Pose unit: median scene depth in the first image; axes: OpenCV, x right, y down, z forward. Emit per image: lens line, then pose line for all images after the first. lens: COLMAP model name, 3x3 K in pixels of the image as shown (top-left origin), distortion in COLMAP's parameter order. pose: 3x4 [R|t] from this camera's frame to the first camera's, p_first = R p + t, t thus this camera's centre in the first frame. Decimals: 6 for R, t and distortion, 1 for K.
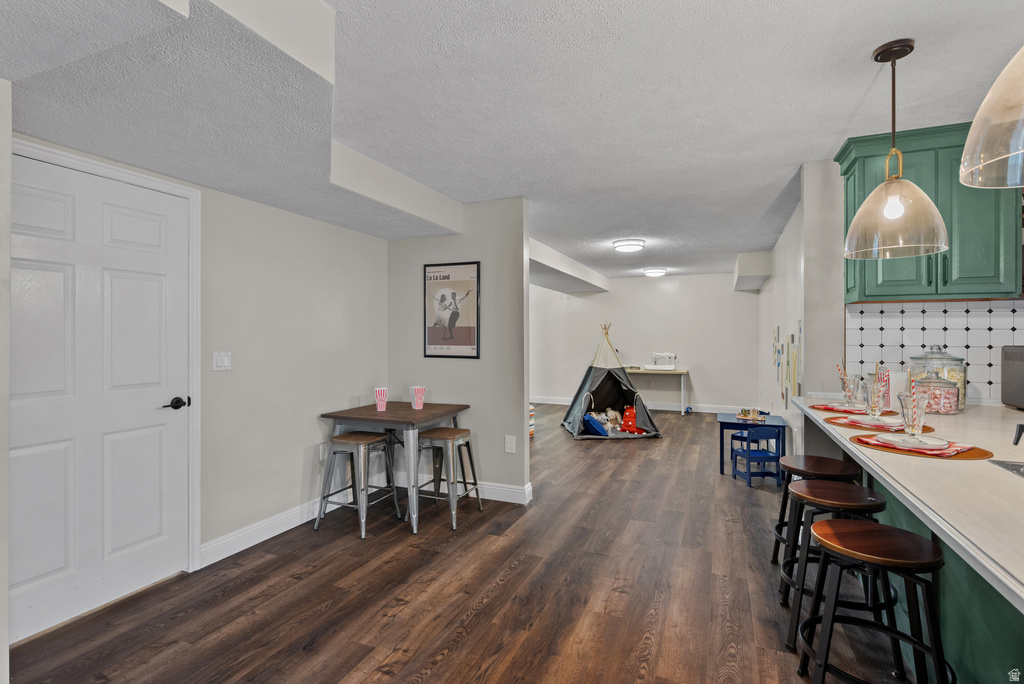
lens RADIAL K [[481.1, 0, 521.1], [0, 481.1, 336.1], [0, 0, 1]] dist [-0.004762, 0.002302]
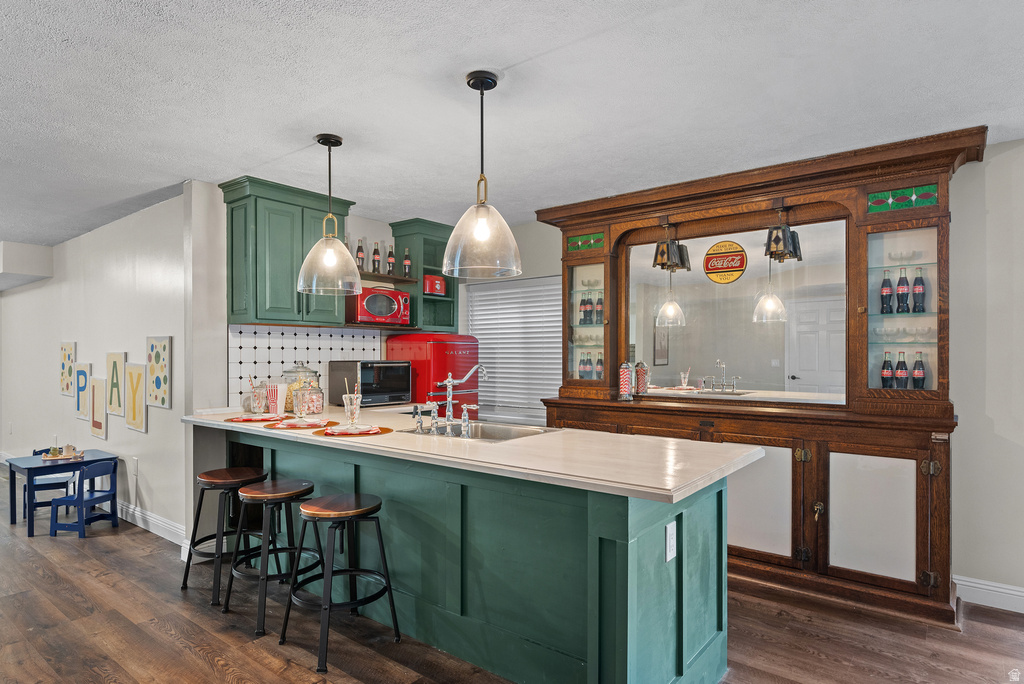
lens RADIAL K [[566.9, 0, 508.1], [0, 566.9, 351.6], [0, 0, 1]] dist [-0.001821, -0.000723]
pose [[0.270540, 0.003865, 0.962701, -0.439226], [0.000338, 0.999991, -0.004110, -0.000300], [-0.962709, 0.001437, 0.270536, 0.068644]]
